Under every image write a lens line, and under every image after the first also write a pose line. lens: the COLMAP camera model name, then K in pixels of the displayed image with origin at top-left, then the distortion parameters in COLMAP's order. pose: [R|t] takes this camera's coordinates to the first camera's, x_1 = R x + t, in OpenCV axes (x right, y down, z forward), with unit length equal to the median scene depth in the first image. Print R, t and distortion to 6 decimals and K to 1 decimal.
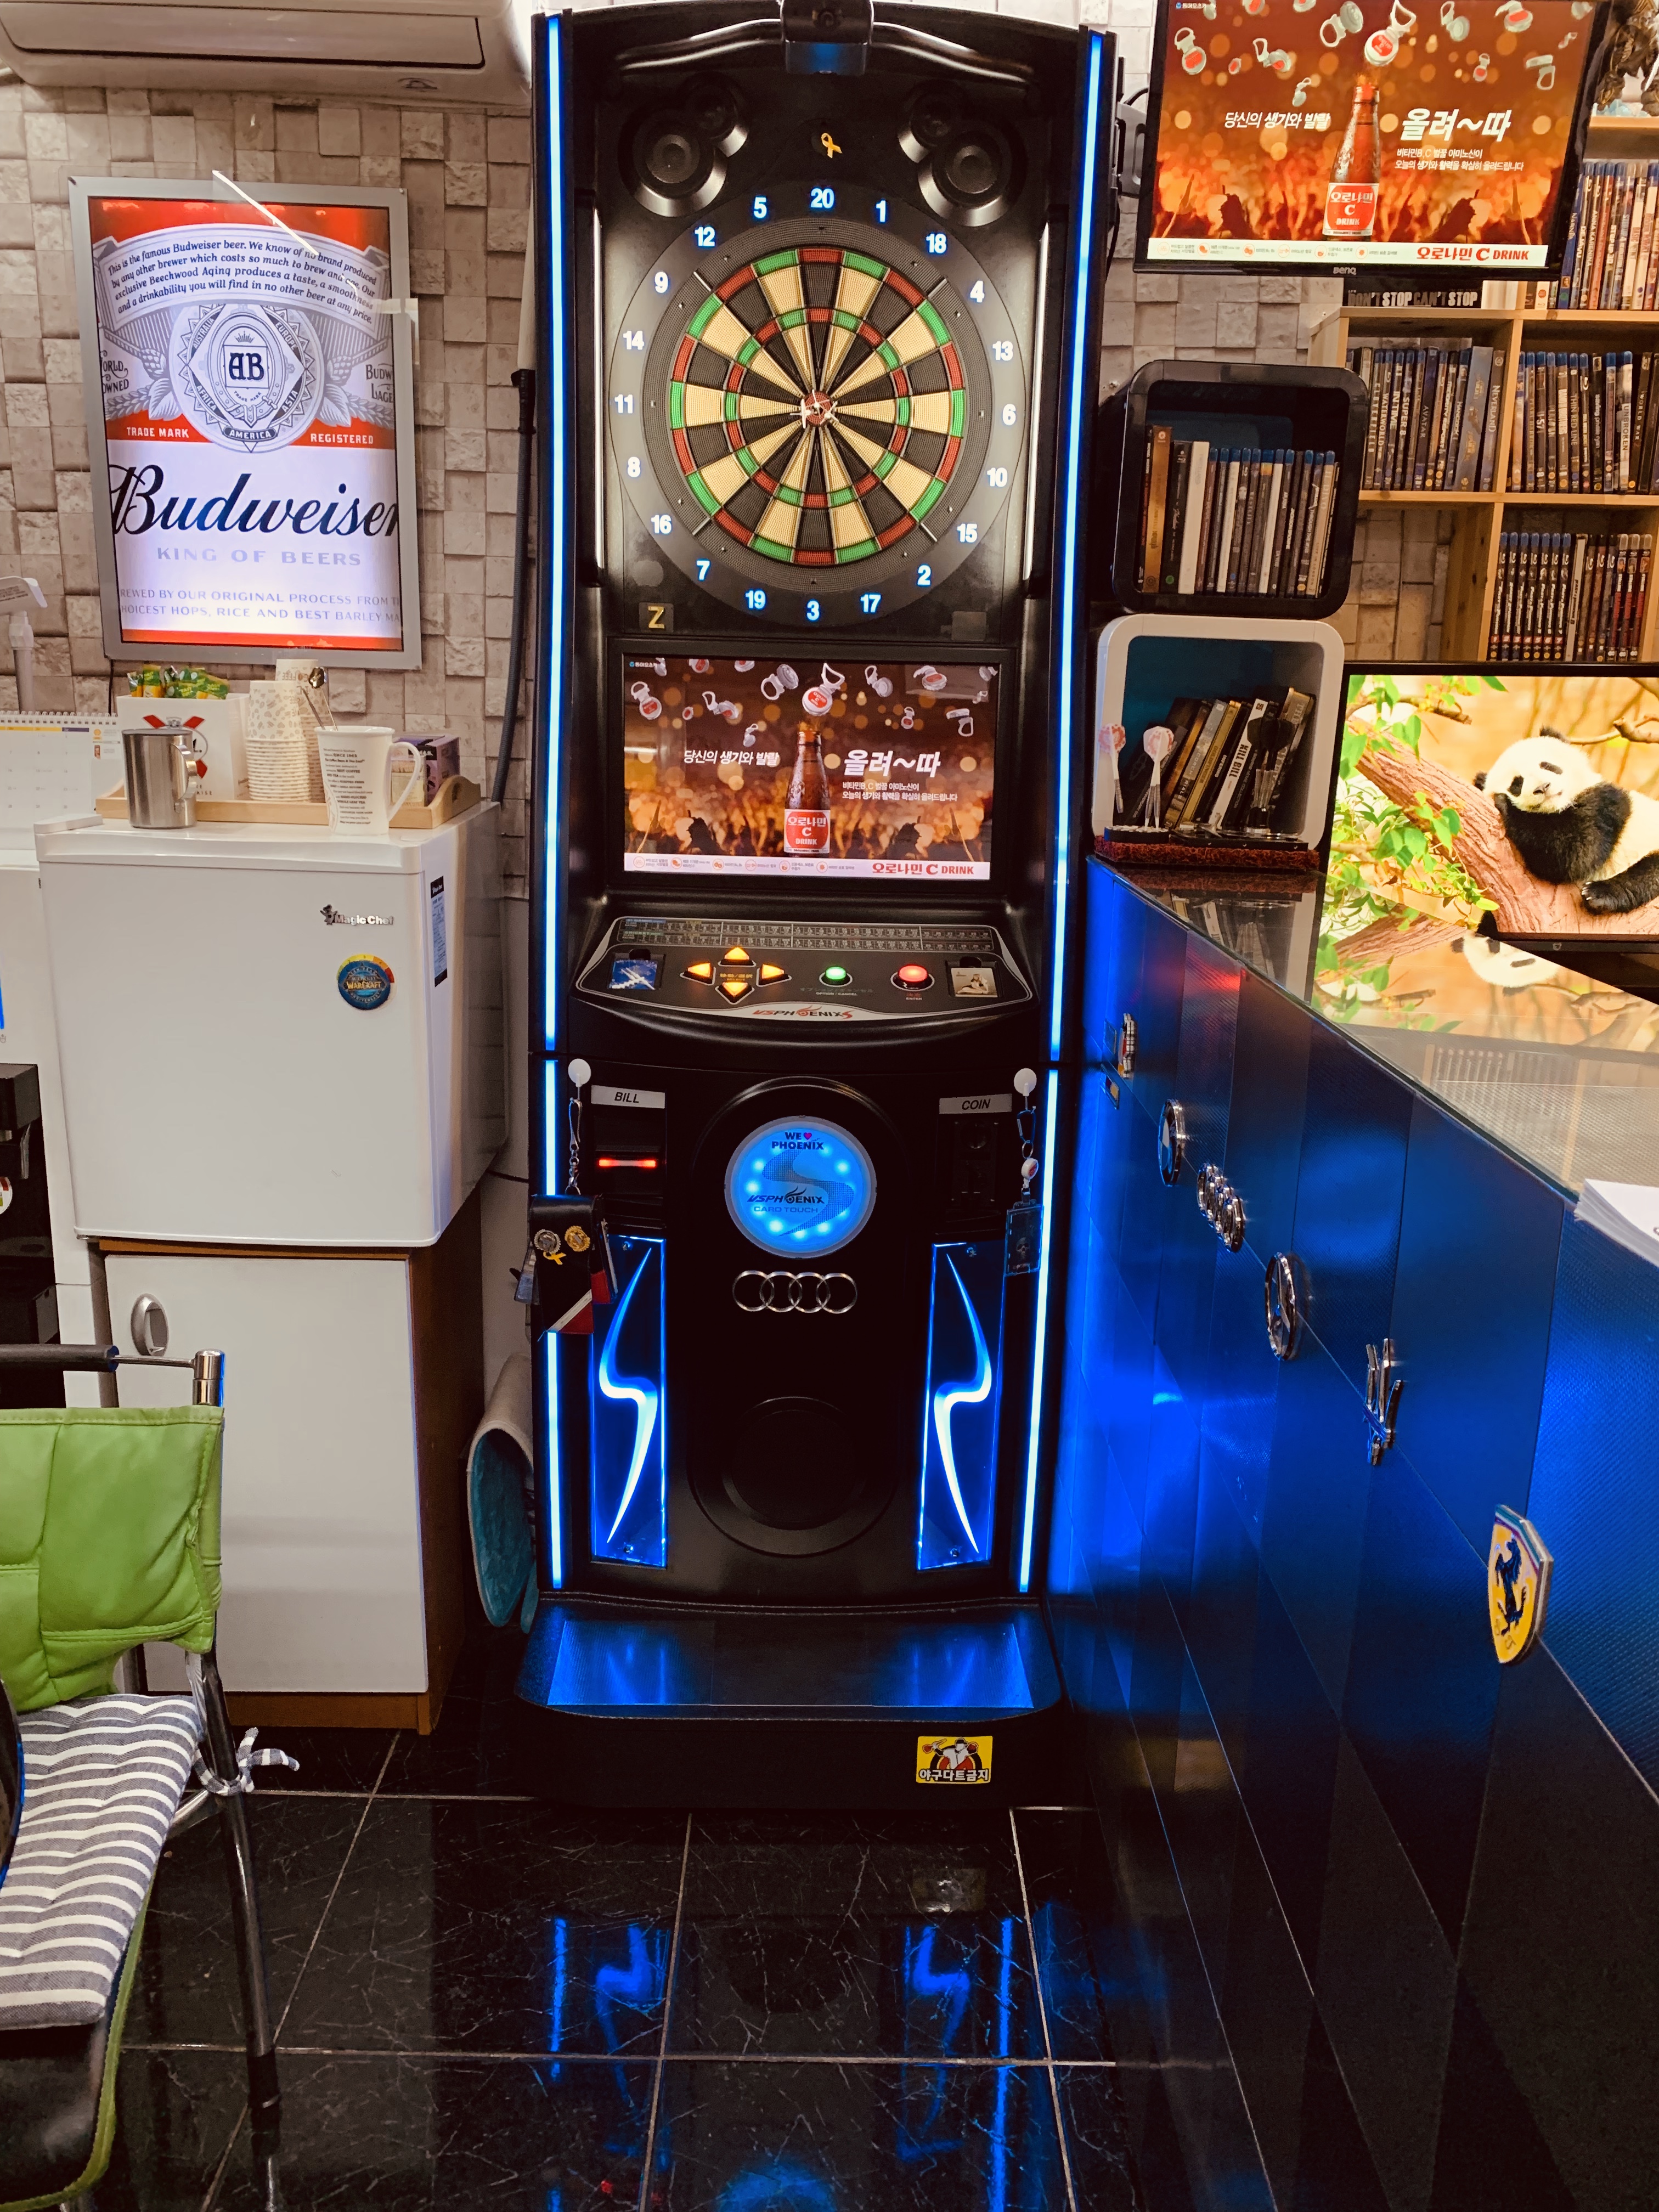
lens RADIAL K [[1694.9, 0, 822.1], [0, 1694.9, 1090.4], [0, 0, 1]] dist [0.000040, 0.011272]
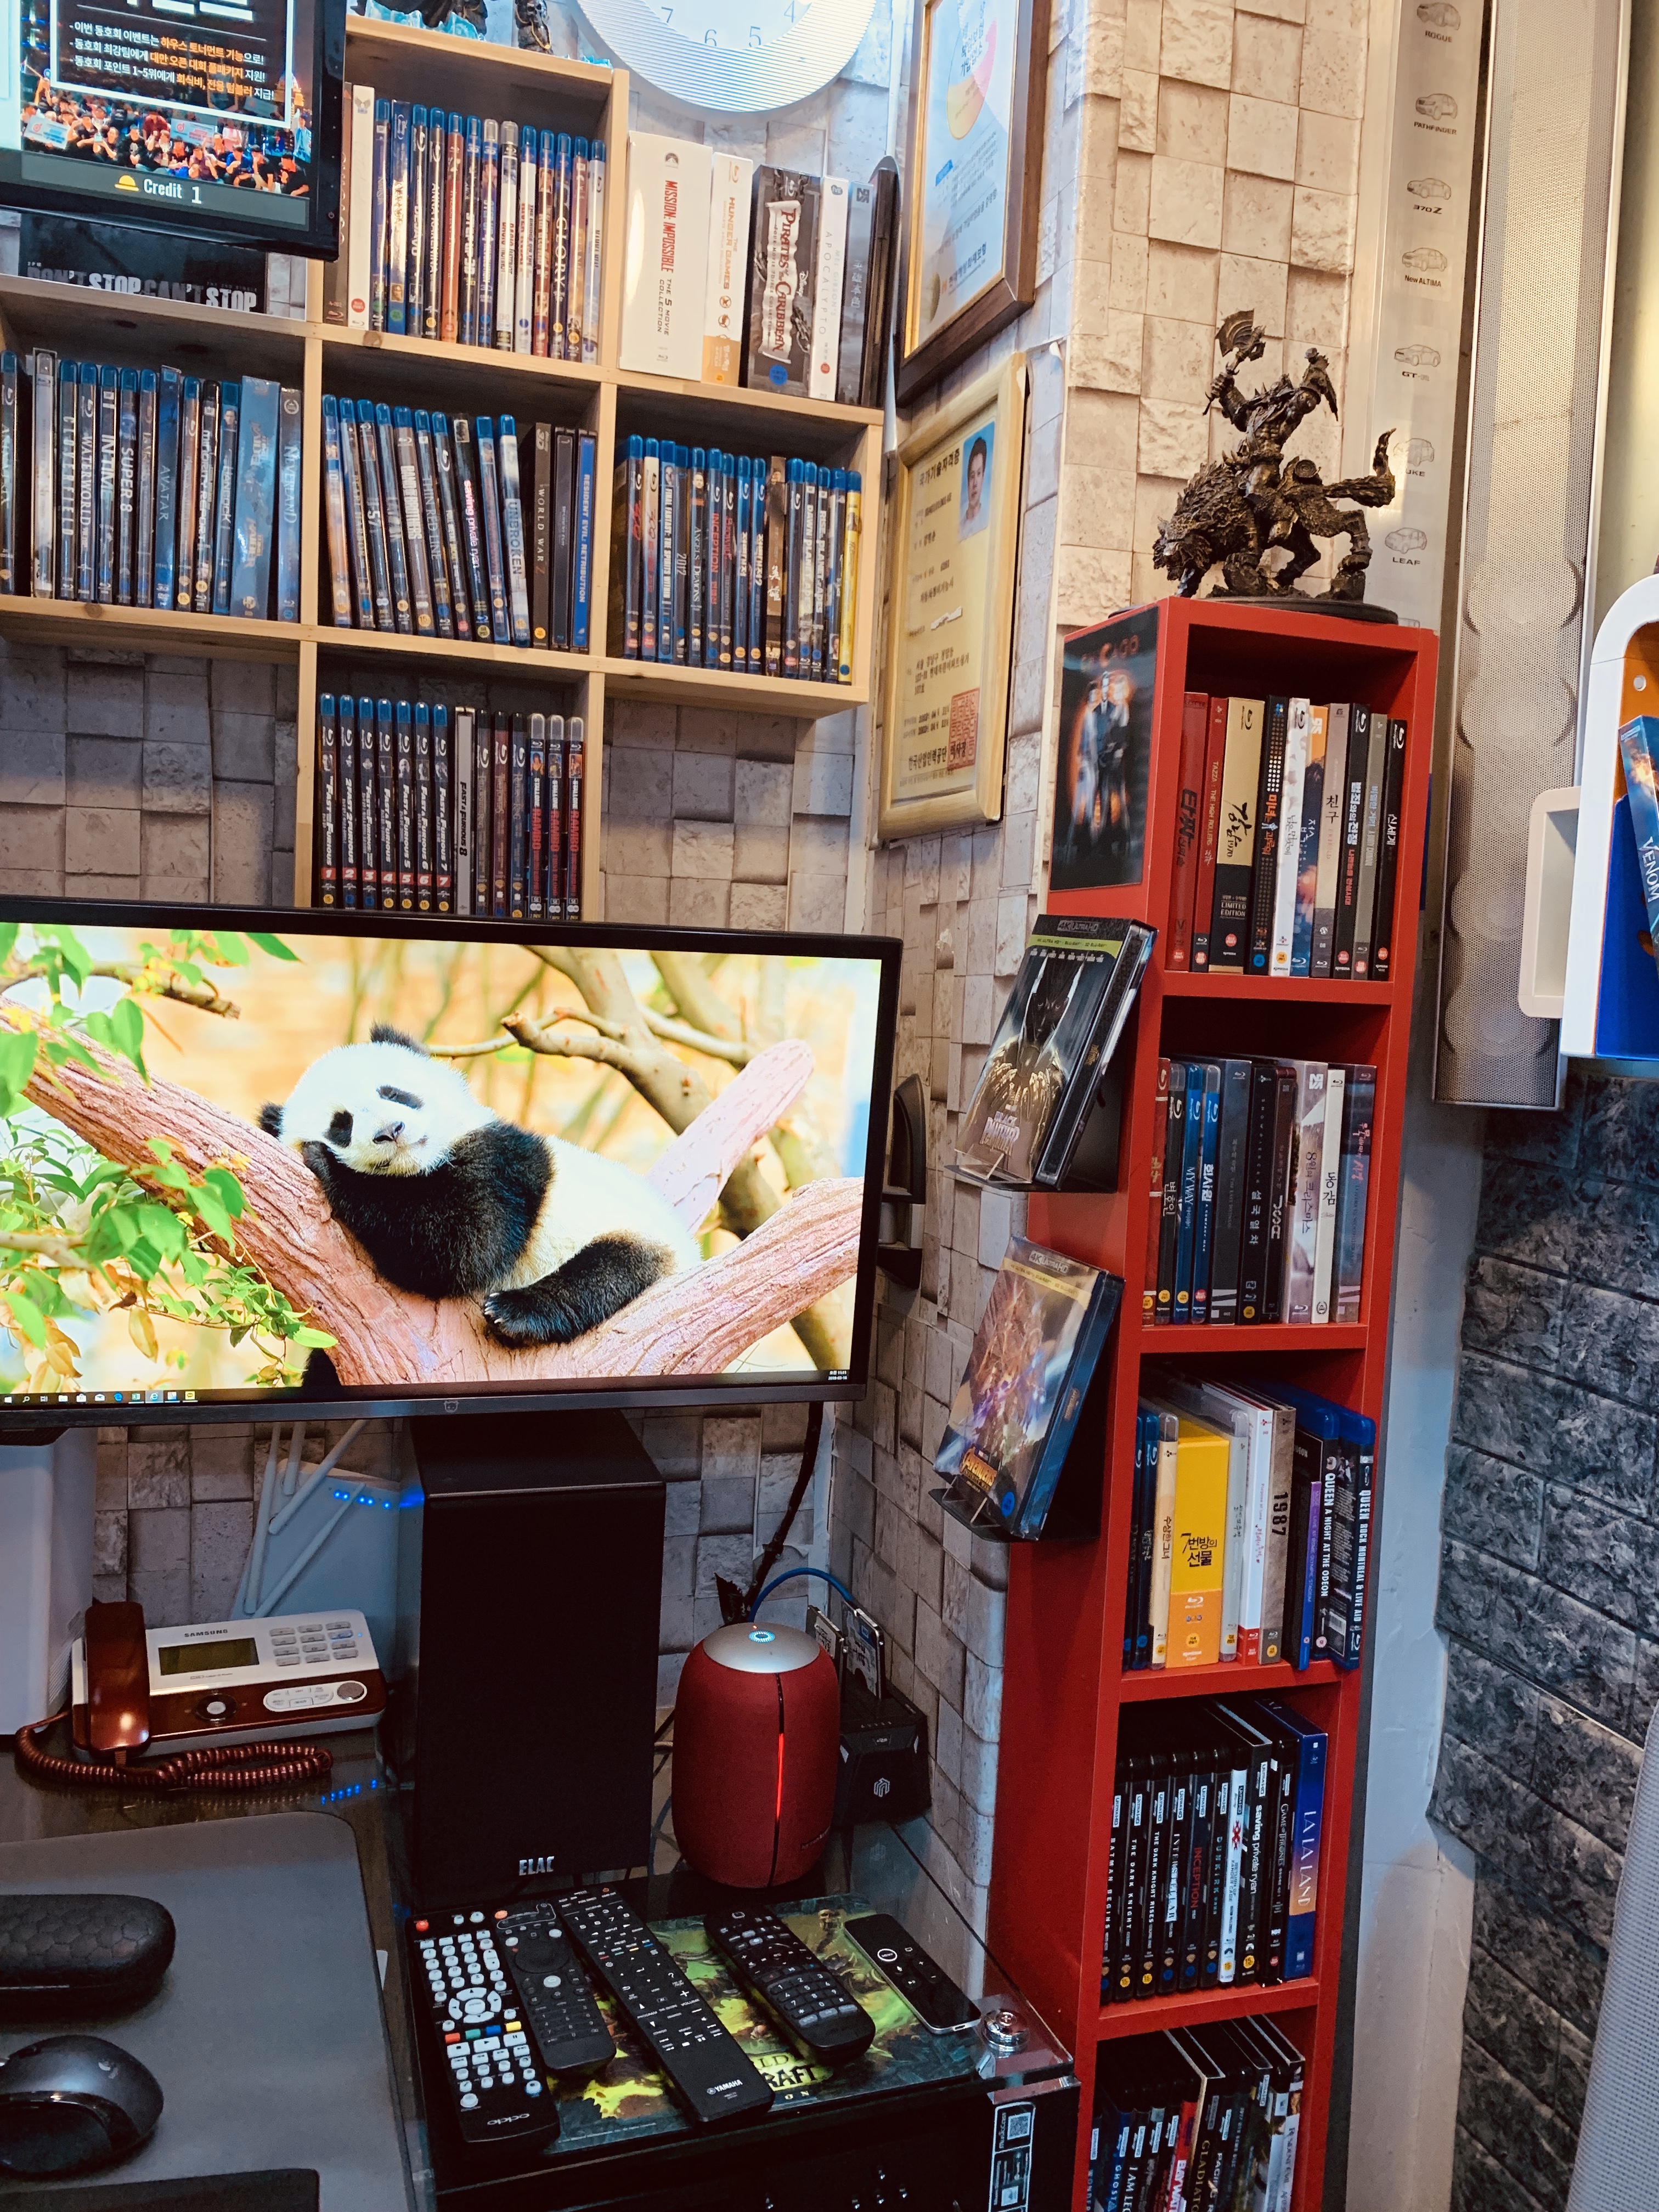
lens RADIAL K [[1694.9, 0, 835.9], [0, 1694.9, 1110.5], [0, 0, 1]] dist [0.000040, 0.011272]
pose [[0.952018, 0.002508, 0.306030, 0.392698], [0.042043, 0.989414, -0.138898, -0.101054], [-0.303139, 0.145100, 0.941835, 0.425033]]
